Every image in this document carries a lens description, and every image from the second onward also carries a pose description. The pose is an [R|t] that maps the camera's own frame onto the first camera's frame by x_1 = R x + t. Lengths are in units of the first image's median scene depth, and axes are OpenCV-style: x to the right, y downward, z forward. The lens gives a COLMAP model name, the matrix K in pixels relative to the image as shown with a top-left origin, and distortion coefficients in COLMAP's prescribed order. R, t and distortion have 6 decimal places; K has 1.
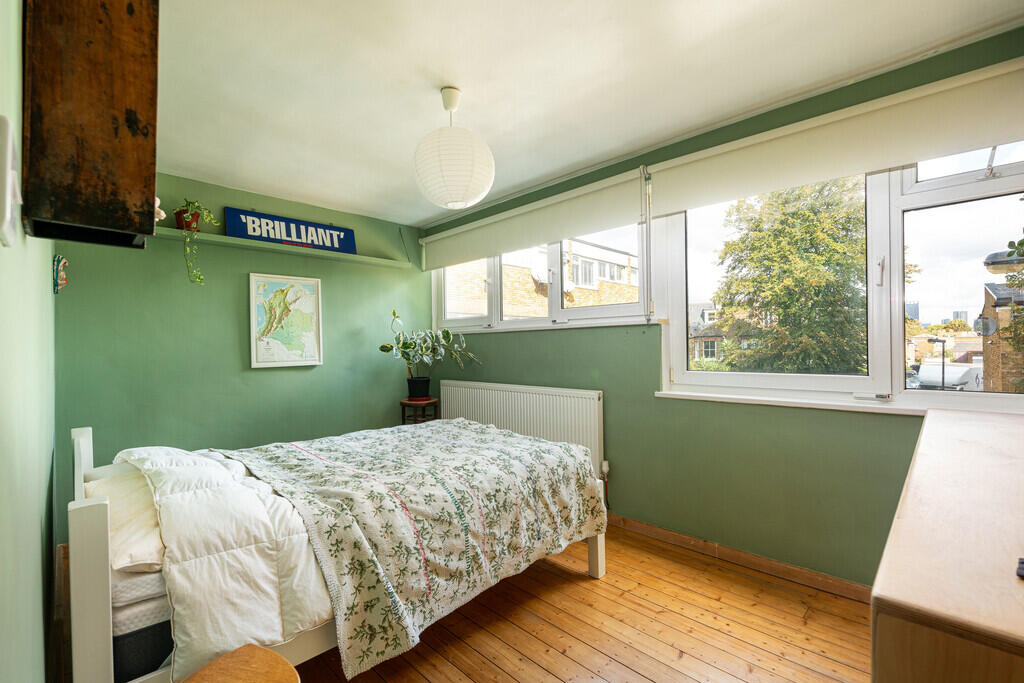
lens RADIAL K [[450.1, 0, 511.3], [0, 450.1, 346.0], [0, 0, 1]] dist [-0.001492, 0.000099]
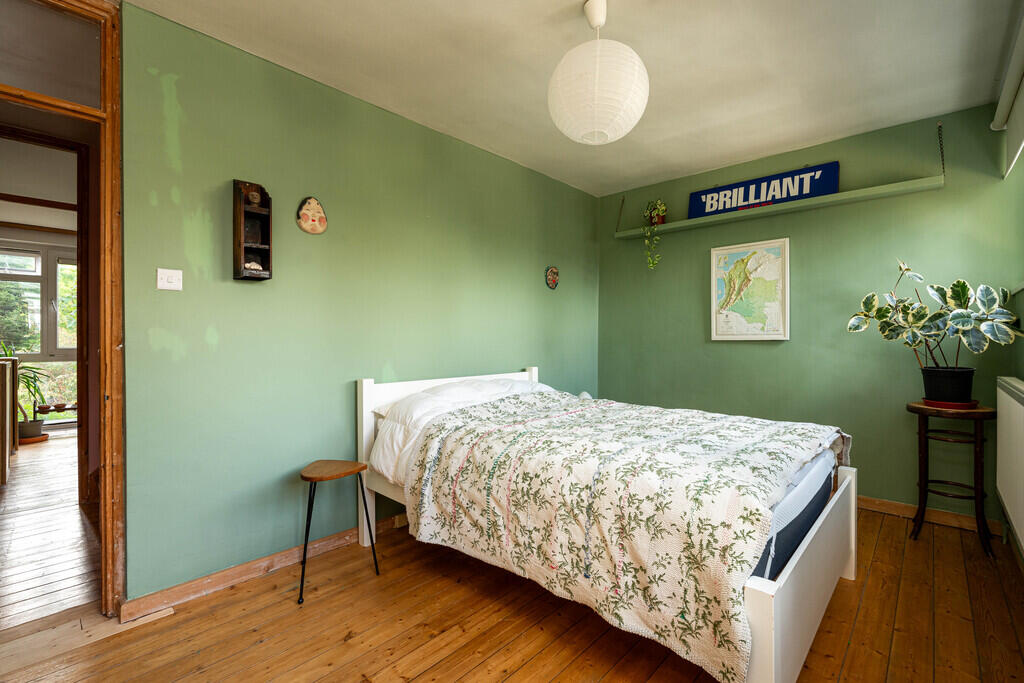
lens RADIAL K [[450.1, 0, 511.7], [0, 450.1, 337.7], [0, 0, 1]] dist [-0.001492, 0.000099]
pose [[0.027427, 0.015185, -0.999508, 0.672469], [0.001278, 0.999883, 0.015226, 0.040325], [0.999623, -0.001695, 0.027405, 0.770095]]
